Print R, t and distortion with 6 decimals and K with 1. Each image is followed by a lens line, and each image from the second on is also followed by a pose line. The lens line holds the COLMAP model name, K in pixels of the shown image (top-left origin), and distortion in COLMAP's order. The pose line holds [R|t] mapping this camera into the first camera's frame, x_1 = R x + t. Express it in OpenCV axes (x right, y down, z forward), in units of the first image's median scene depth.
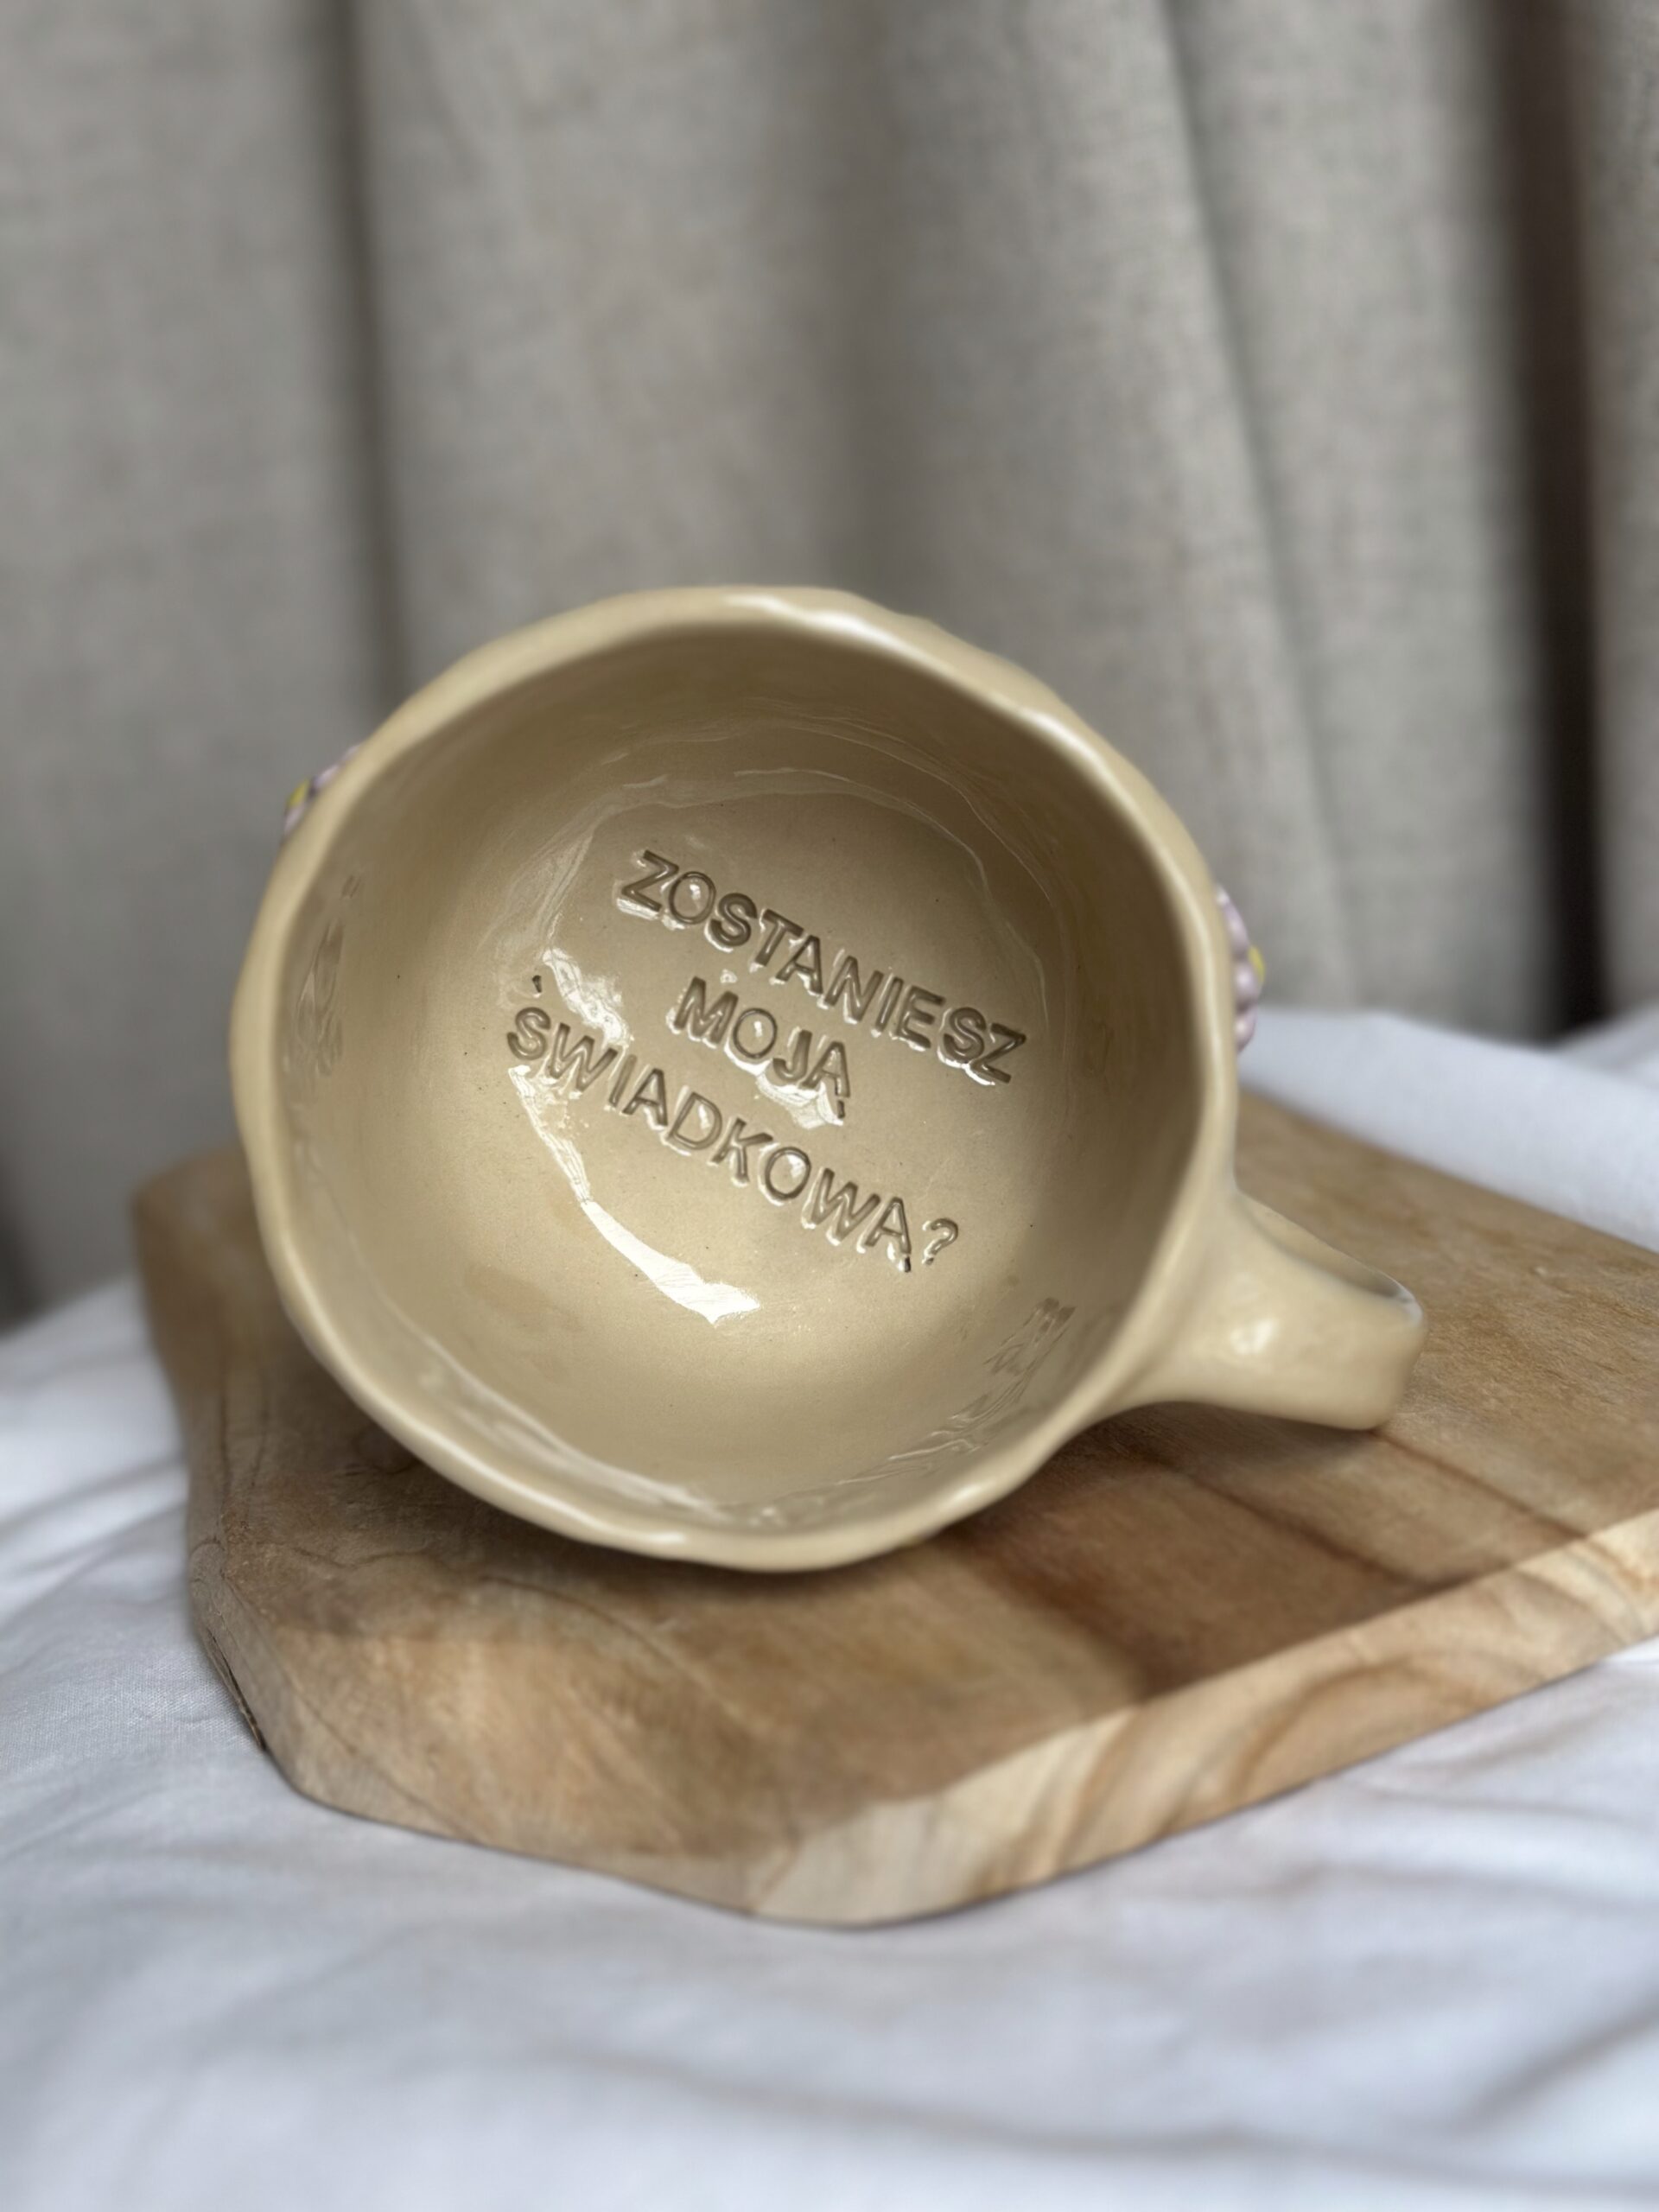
lens RADIAL K [[3254.8, 0, 699.0], [0, 3254.8, 1146.1], [0, 0, 1]] dist [0.117894, 0.005568]
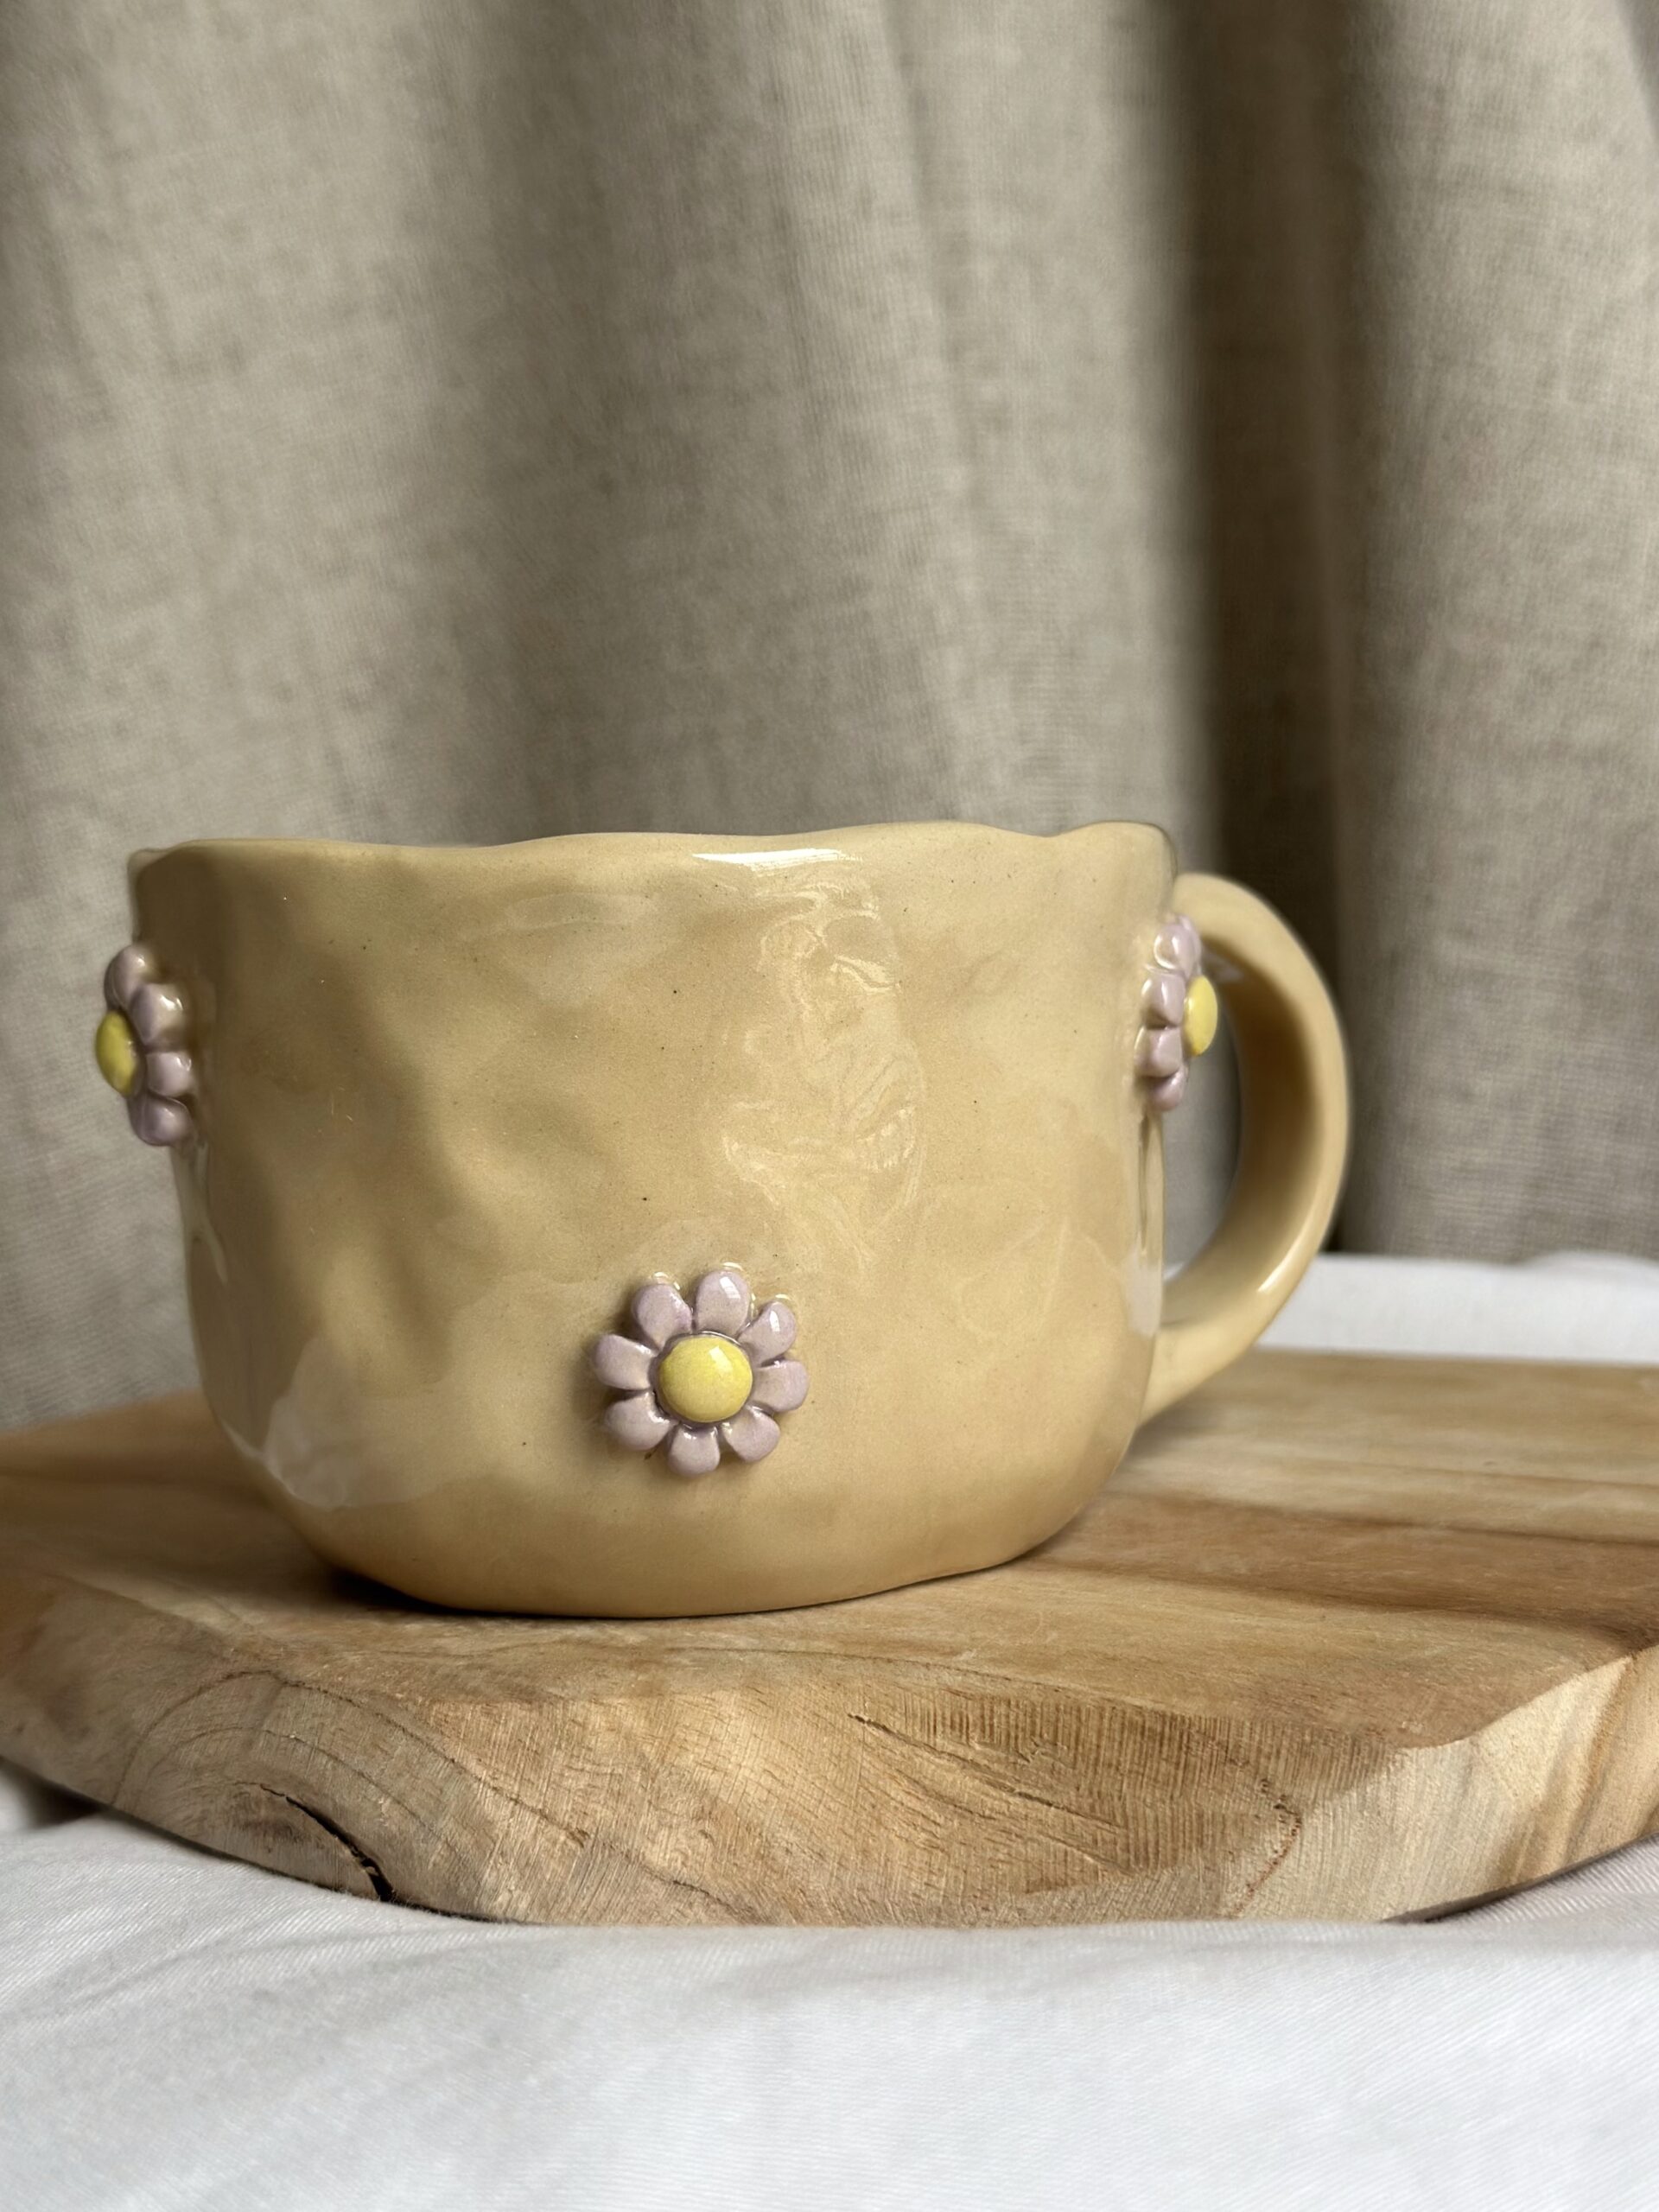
lens RADIAL K [[3462.8, 0, 794.7], [0, 3462.8, 1111.7], [0, 0, 1]] dist [0.173436, -0.071469]
pose [[0.931781, 0.053433, 0.359068, -0.360171], [0.050994, 0.960036, -0.275193, 0.249758], [-0.359423, 0.274730, 0.891818, 0.217067]]
